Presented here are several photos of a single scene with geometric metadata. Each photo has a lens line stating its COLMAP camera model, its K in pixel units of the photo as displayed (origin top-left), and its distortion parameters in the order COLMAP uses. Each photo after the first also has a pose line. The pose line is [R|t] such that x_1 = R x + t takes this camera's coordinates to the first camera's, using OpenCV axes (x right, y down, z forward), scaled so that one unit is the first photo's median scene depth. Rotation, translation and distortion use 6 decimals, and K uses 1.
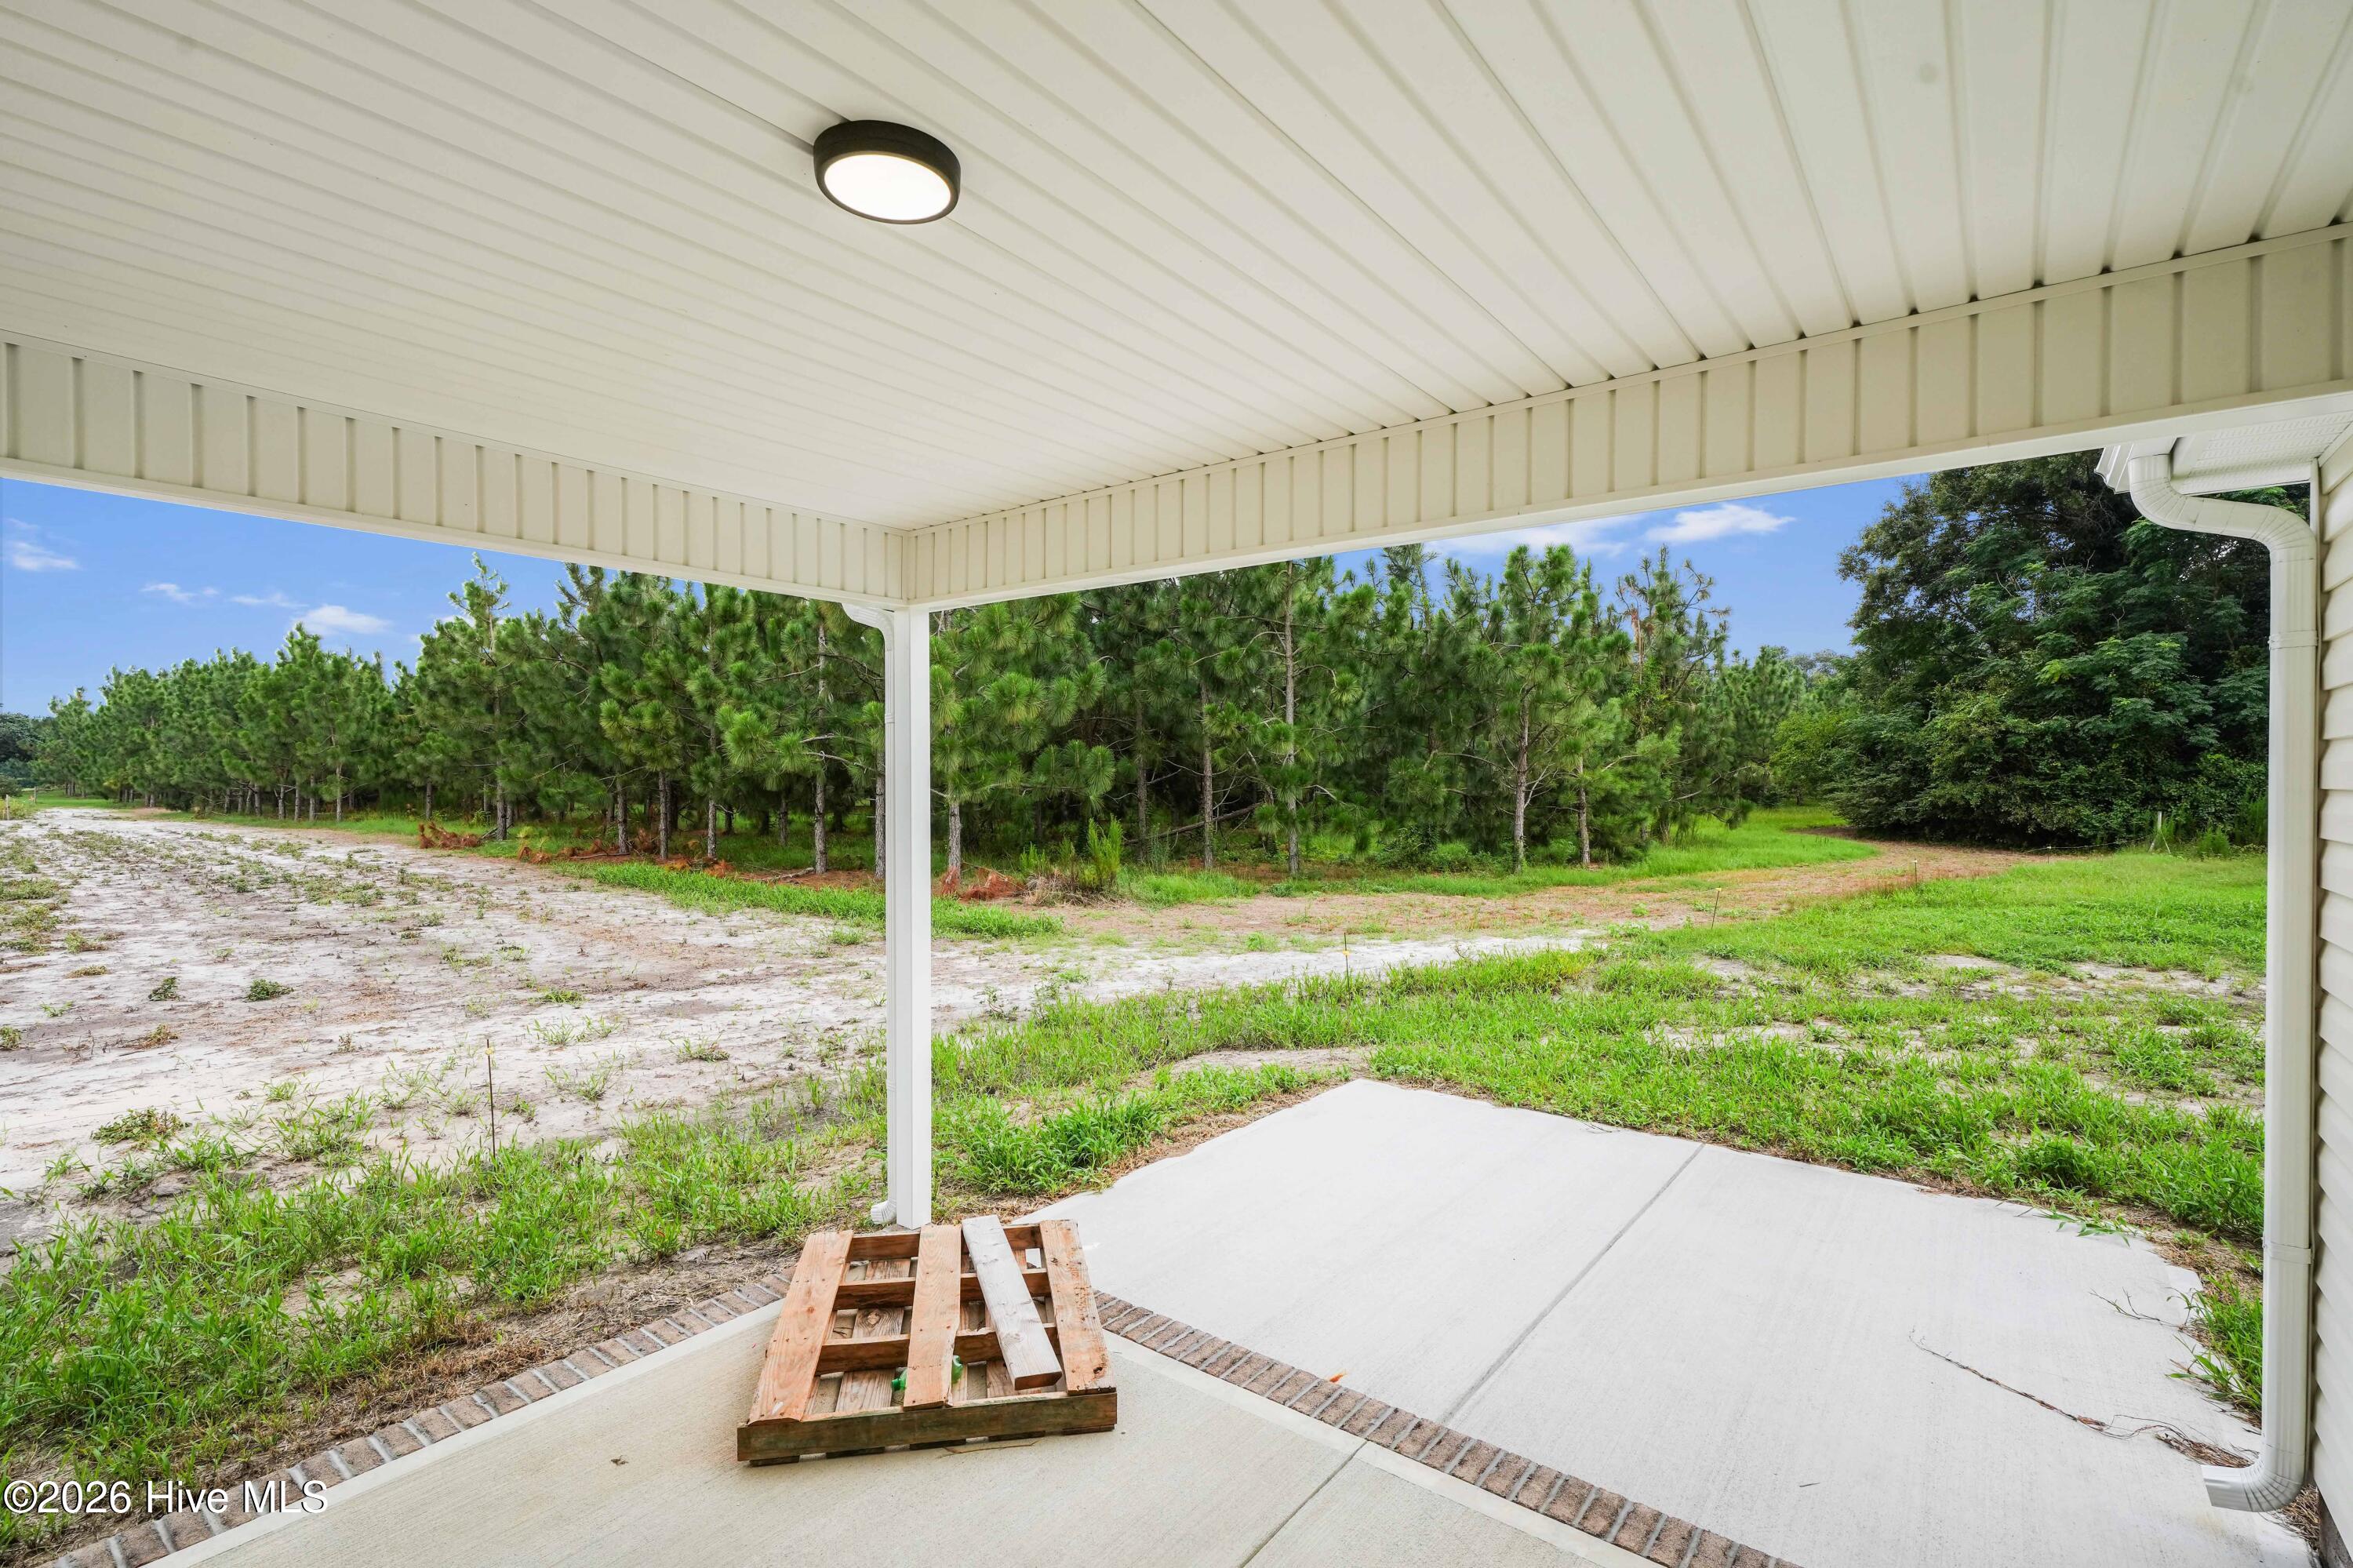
lens RADIAL K [[1075.8, 0, 1176.5], [0, 1075.8, 784.0], [0, 0, 1]] dist [-0.001167, -0.000031]
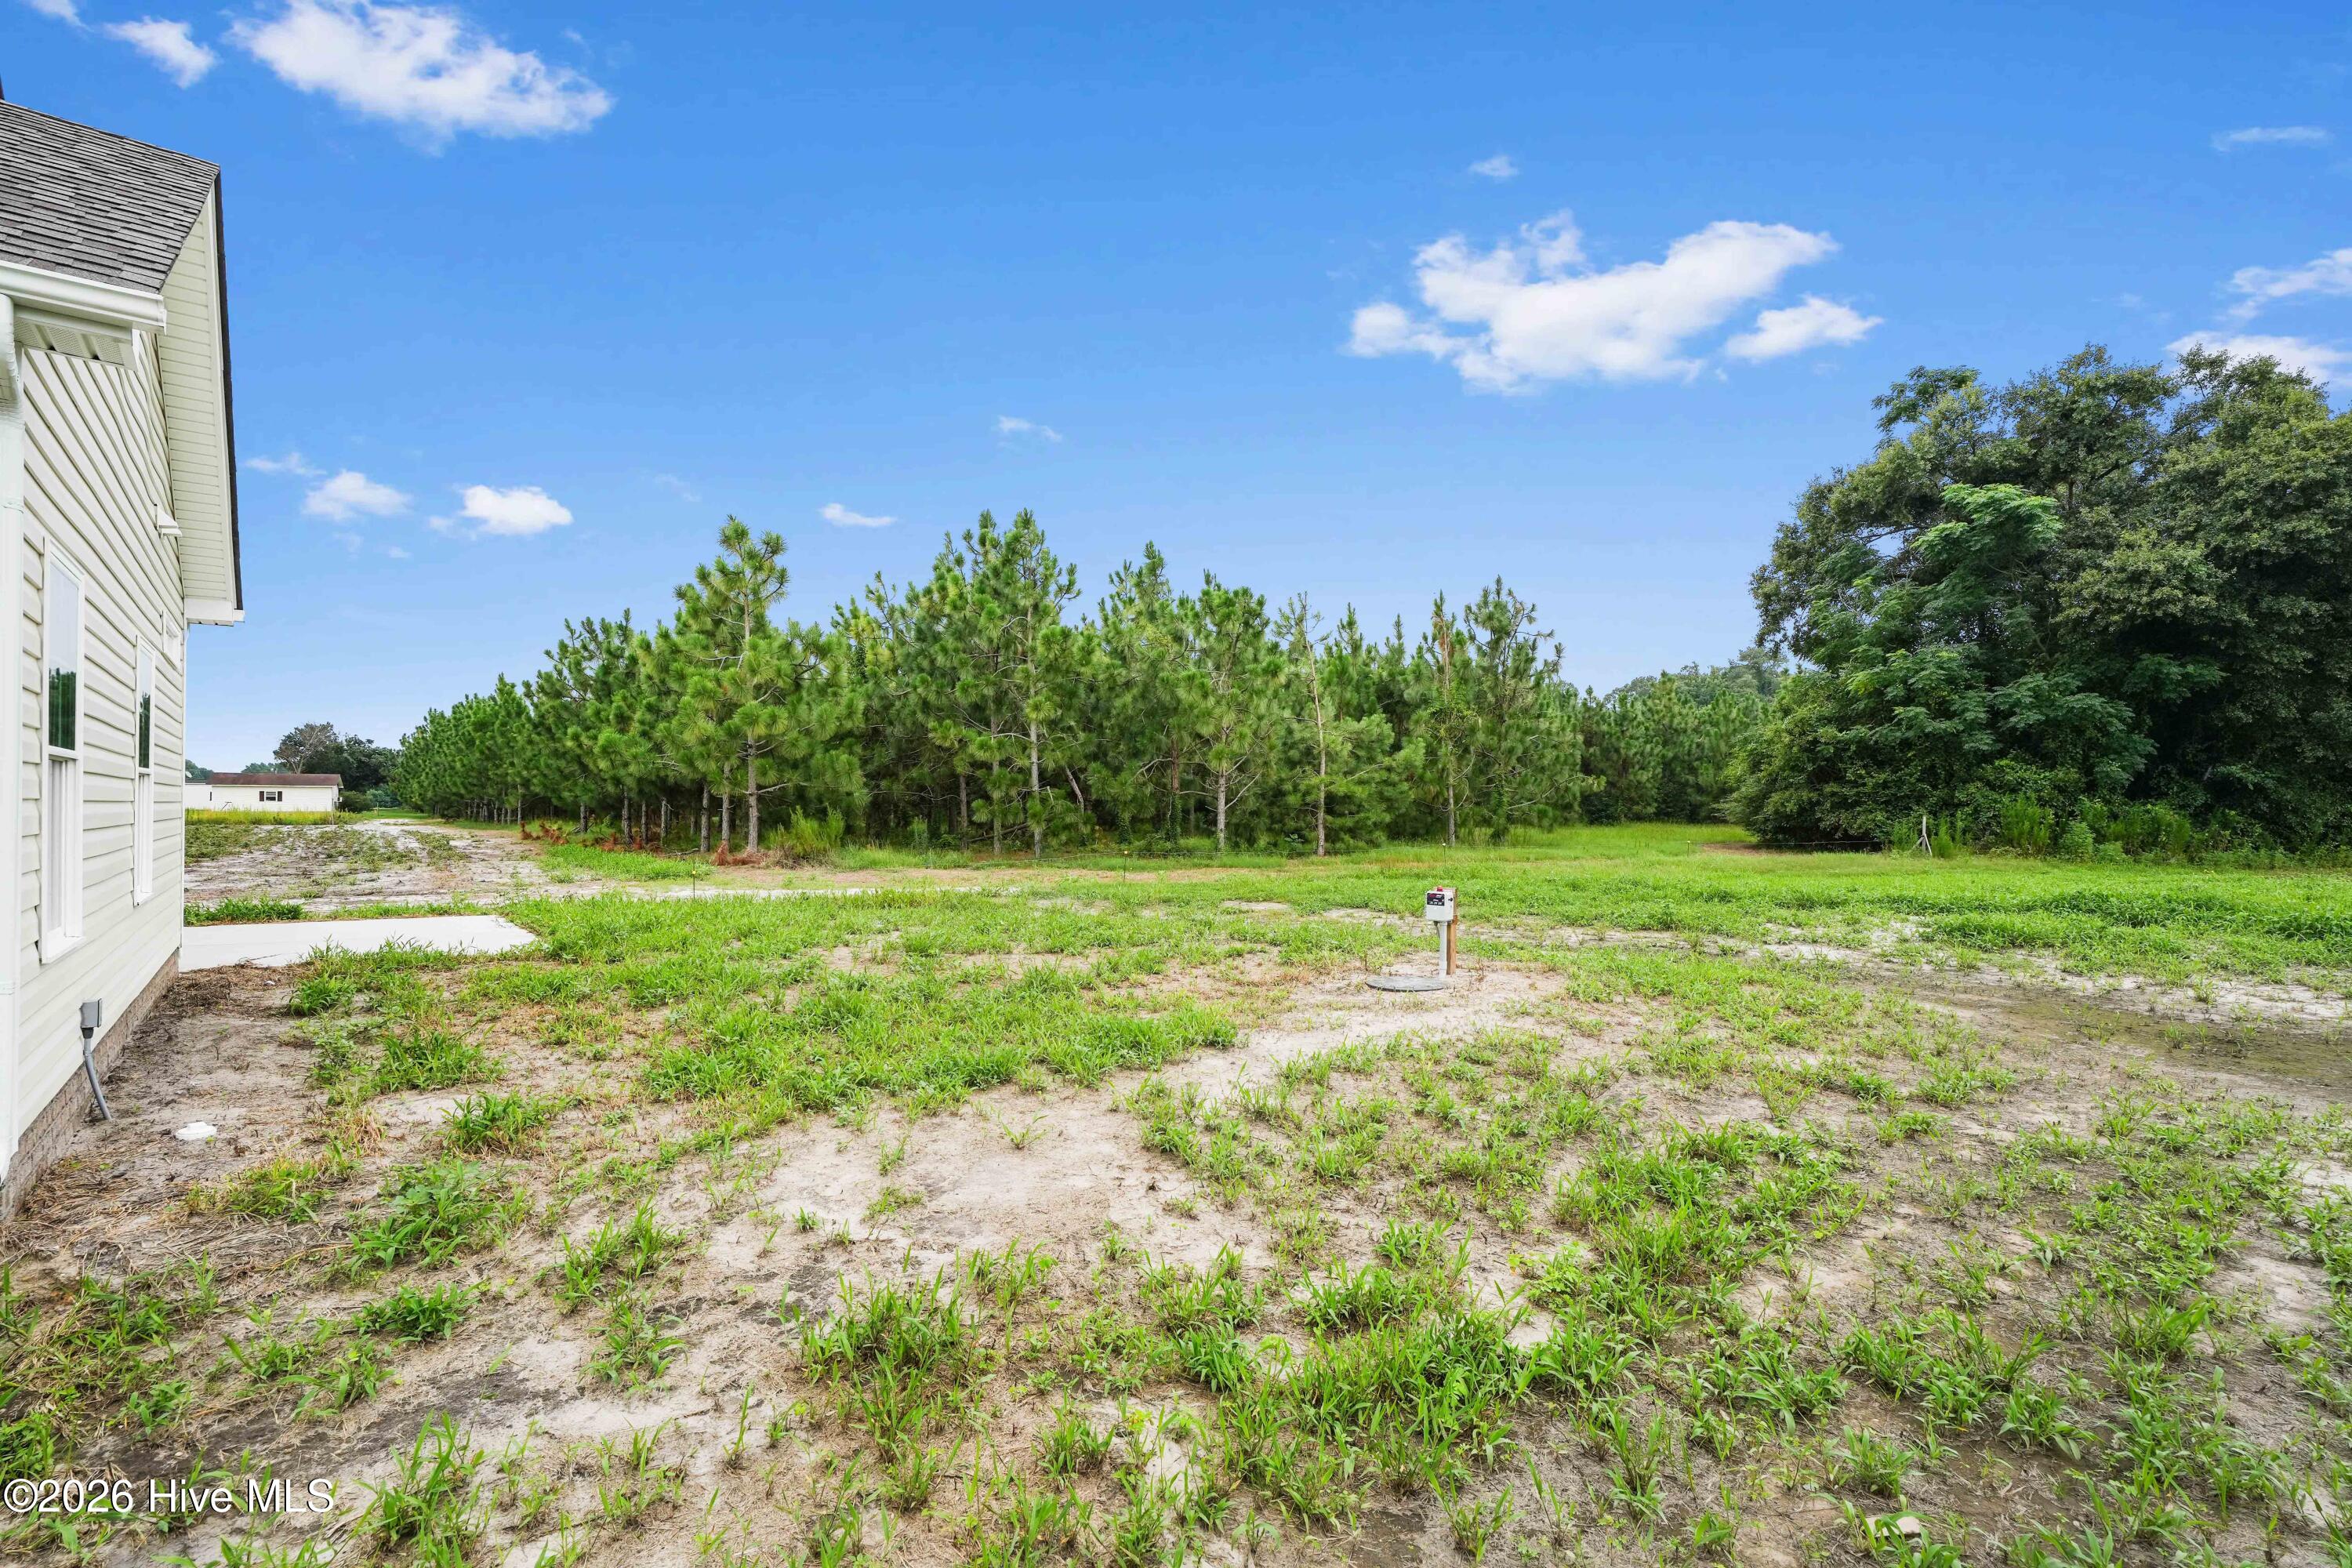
lens RADIAL K [[1075.3, 0, 1176.0], [0, 1075.3, 784.0], [0, 0, 1]] dist [-0.001167, -0.000031]
pose [[0.976769, -0.001948, -0.214284, 0.388412], [-0.003454, 0.999686, -0.024831, 0.020803], [0.214265, 0.024994, 0.976456, -0.147813]]
